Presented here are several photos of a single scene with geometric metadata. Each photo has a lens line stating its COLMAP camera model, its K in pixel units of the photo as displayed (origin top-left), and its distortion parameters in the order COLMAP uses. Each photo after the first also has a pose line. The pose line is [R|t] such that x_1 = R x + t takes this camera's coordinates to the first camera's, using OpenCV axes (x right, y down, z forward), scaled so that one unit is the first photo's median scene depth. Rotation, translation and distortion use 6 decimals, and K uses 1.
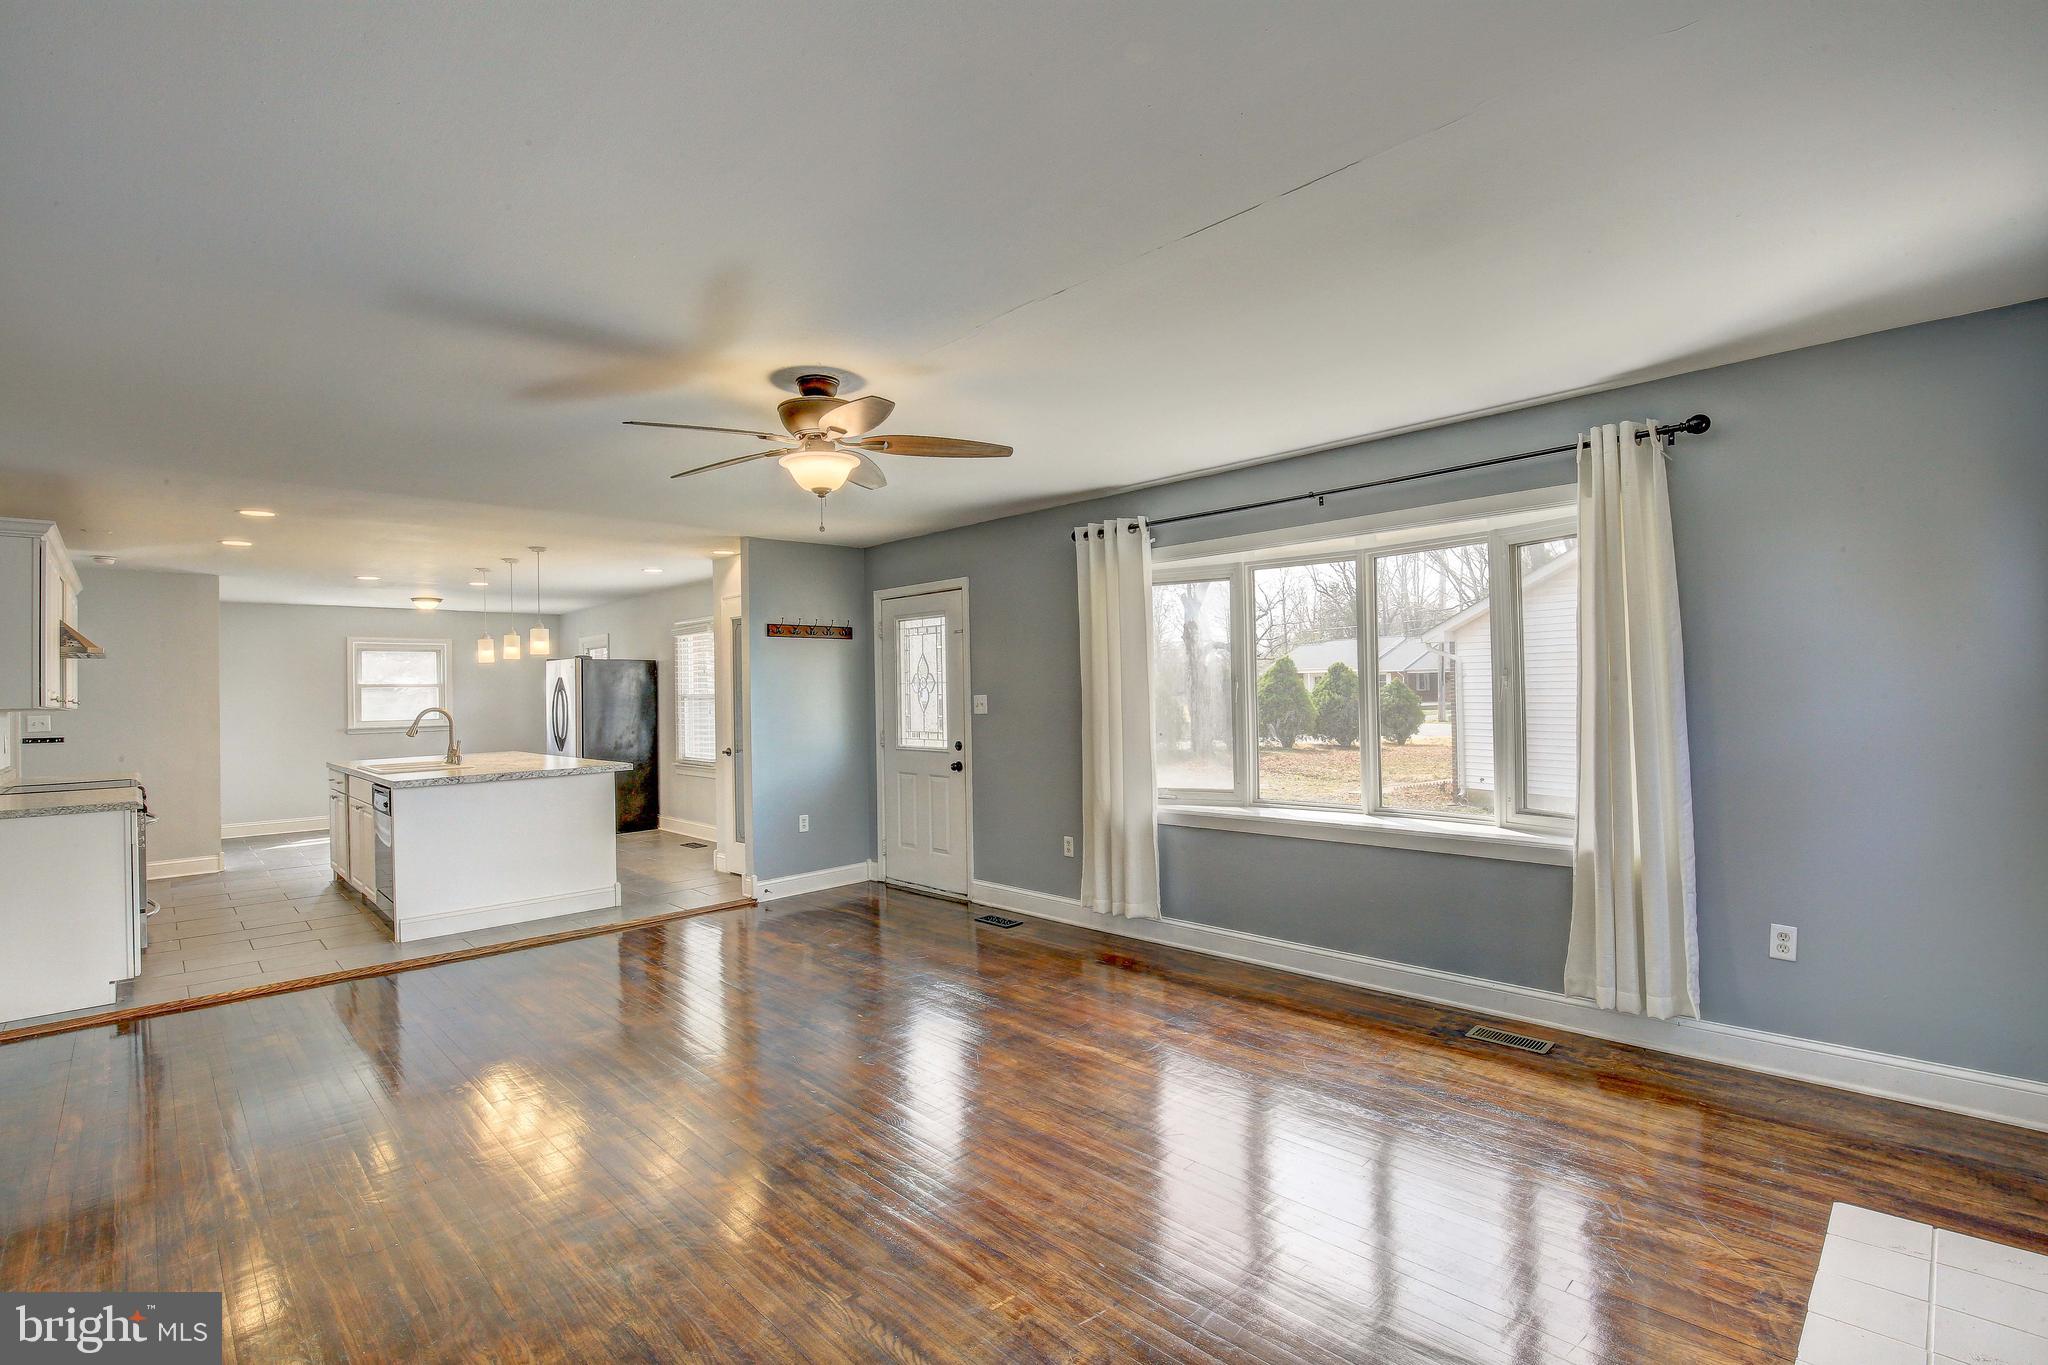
lens RADIAL K [[930.8, 0, 1031.9], [0, 930.8, 682.9], [0, 0, 1]] dist [-0.024691, 0.001157]
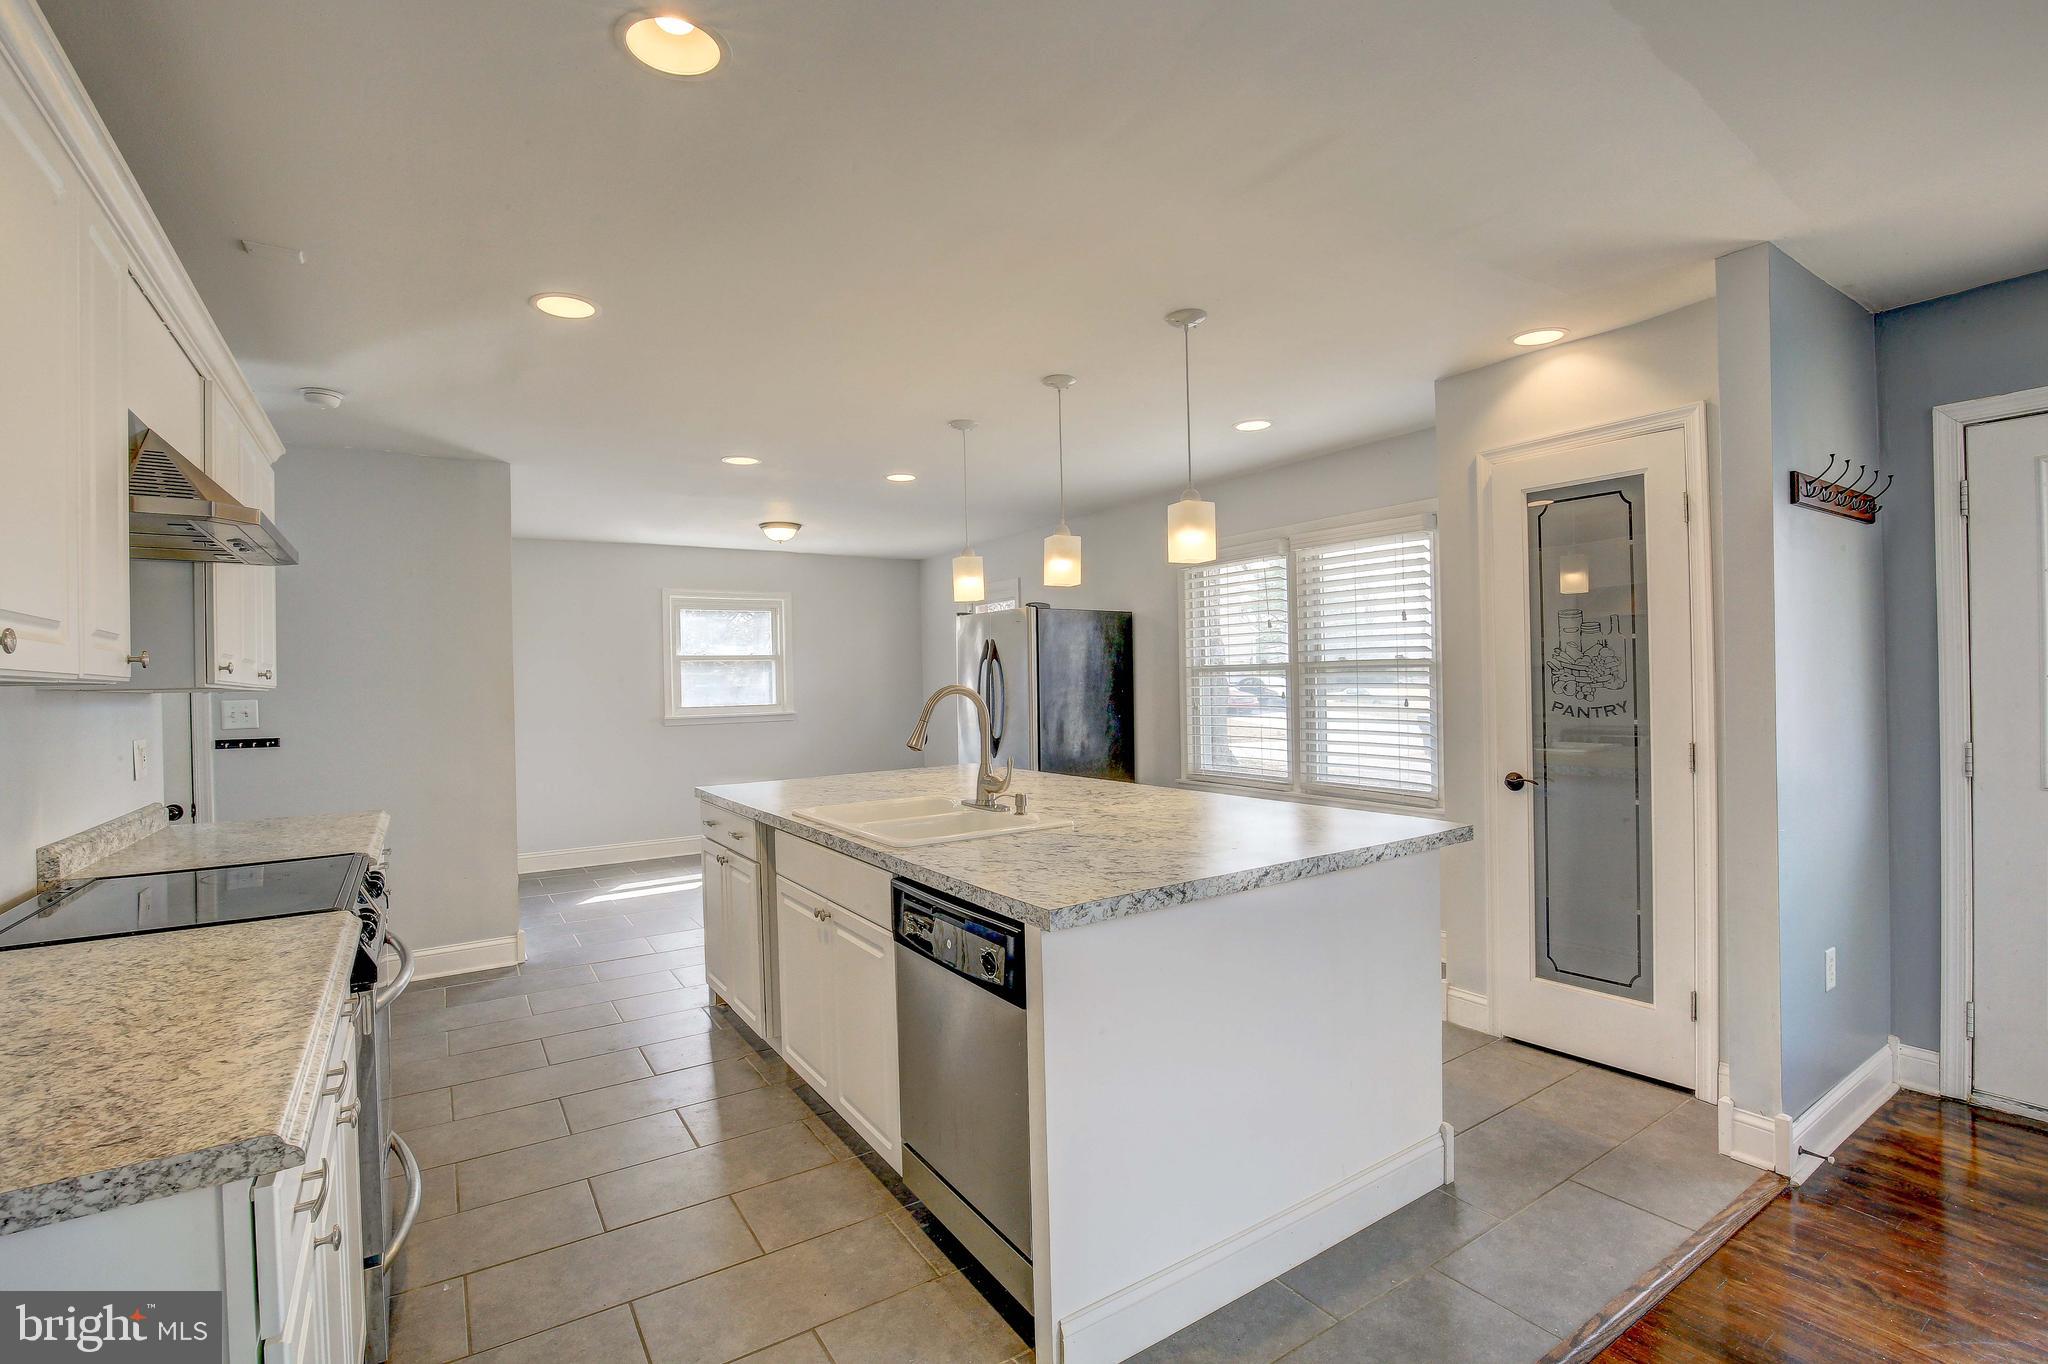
lens RADIAL K [[930.8, 0, 1031.9], [0, 930.8, 682.4], [0, 0, 1]] dist [-0.024691, 0.001157]
pose [[0.981178, -0.000526, -0.193106, -0.448032], [0.003671, 0.999866, 0.015930, 0.015945], [0.193071, -0.016339, 0.981049, 0.479609]]
